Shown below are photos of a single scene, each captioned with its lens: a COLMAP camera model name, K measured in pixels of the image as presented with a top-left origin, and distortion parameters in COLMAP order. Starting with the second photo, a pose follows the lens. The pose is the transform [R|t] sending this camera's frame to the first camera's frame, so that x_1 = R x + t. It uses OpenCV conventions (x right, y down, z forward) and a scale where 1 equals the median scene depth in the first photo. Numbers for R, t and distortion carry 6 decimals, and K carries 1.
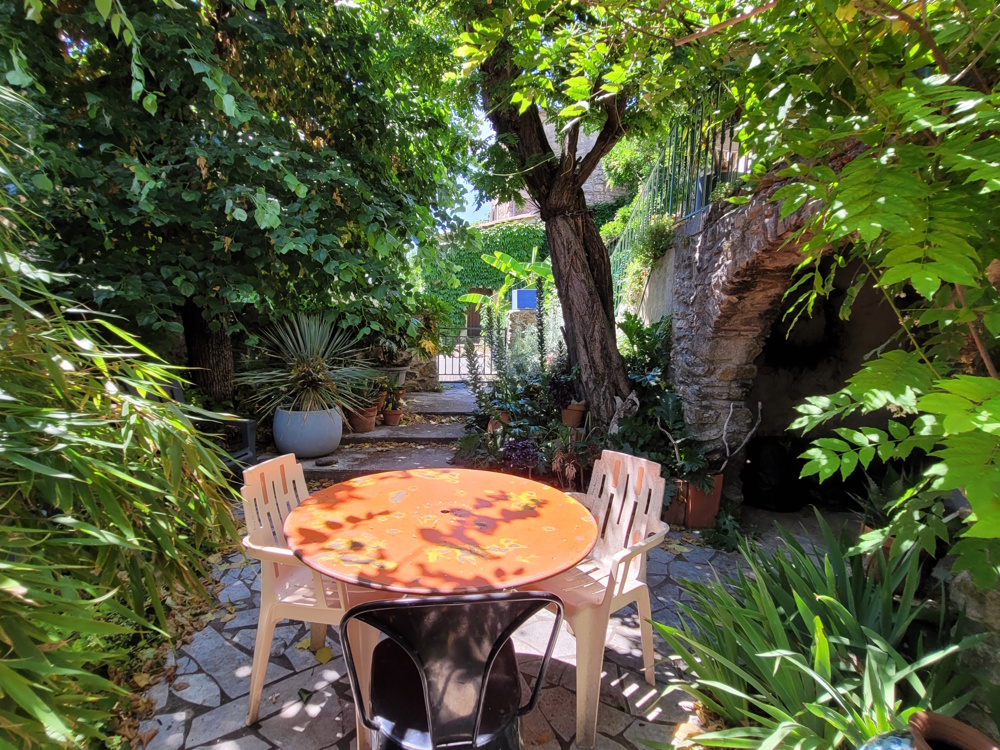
lens RADIAL K [[591.4, 0, 501.3], [0, 591.4, 376.4], [0, 0, 1]] dist [-0.000813, -0.000011]
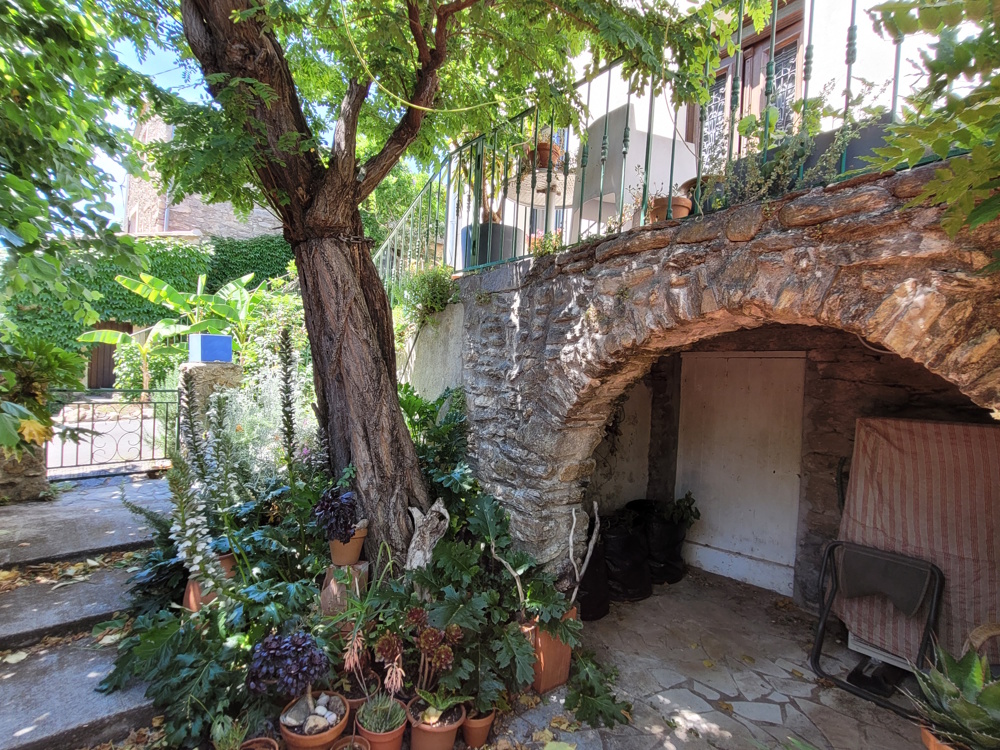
lens RADIAL K [[501.2, 0, 500.4], [0, 501.2, 369.8], [0, 0, 1]] dist [-0.002537, 0.001576]
pose [[0.780140, 0.010567, 0.625516, -0.091544], [0.024700, 0.998557, -0.047676, -0.092973], [-0.625117, 0.052644, 0.778754, 0.438649]]
